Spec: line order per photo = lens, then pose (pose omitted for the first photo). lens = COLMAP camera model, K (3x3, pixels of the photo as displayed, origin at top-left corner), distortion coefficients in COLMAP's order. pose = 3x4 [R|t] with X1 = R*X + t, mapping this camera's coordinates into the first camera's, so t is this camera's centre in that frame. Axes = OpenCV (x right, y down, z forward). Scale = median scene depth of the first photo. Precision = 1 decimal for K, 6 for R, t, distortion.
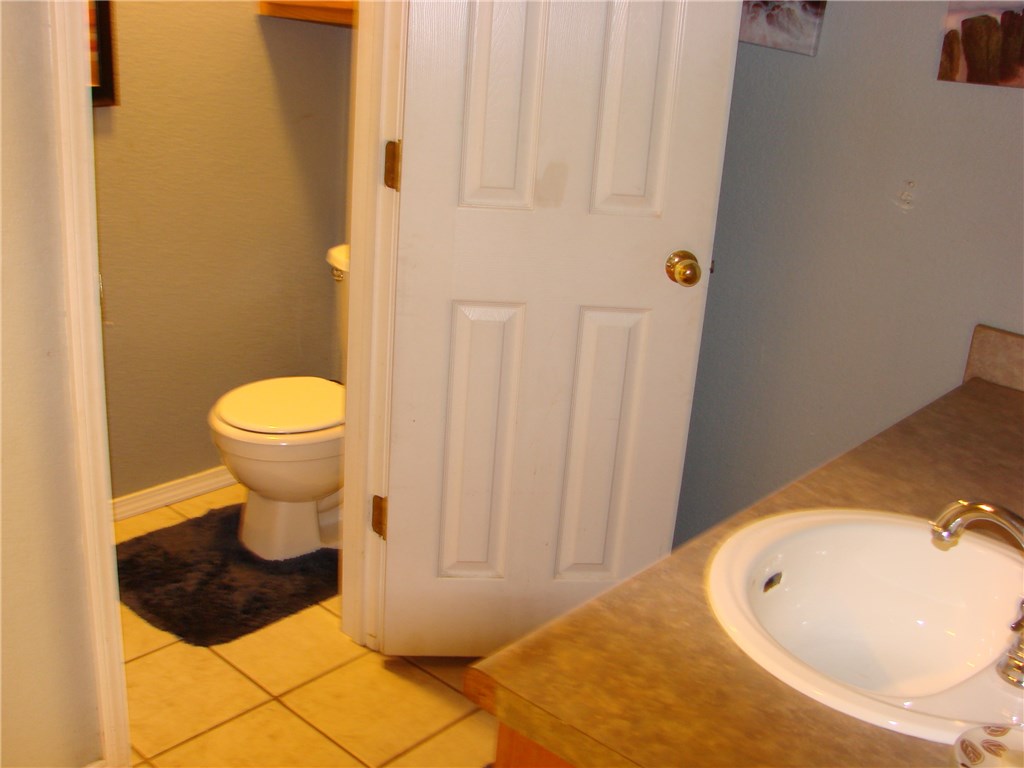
lens RADIAL K [[1107.7, 0, 492.8], [0, 1107.7, 380.5], [0, 0, 1]] dist [-0.212456, 0.282343]
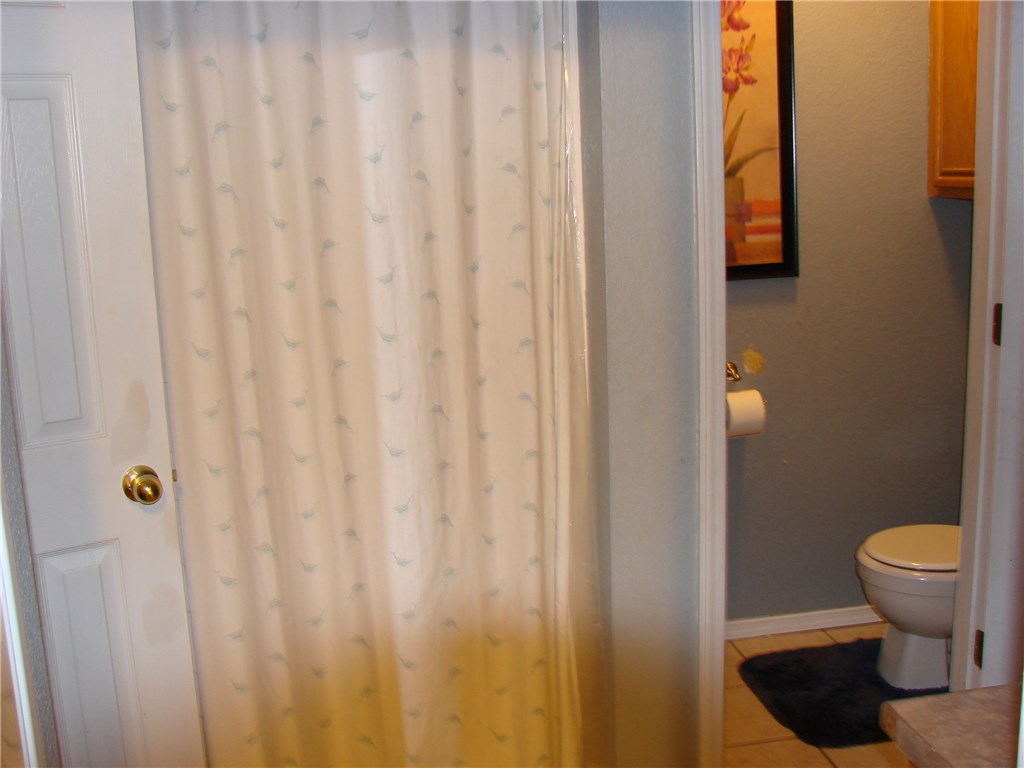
lens RADIAL K [[1107.7, 0, 492.8], [0, 1107.7, 380.5], [0, 0, 1]] dist [-0.212456, 0.282343]
pose [[0.763526, 0.019529, -0.645482, 0.176341], [-0.126360, 0.984739, -0.119676, 0.044596], [0.633294, 0.172939, 0.754341, -0.109510]]
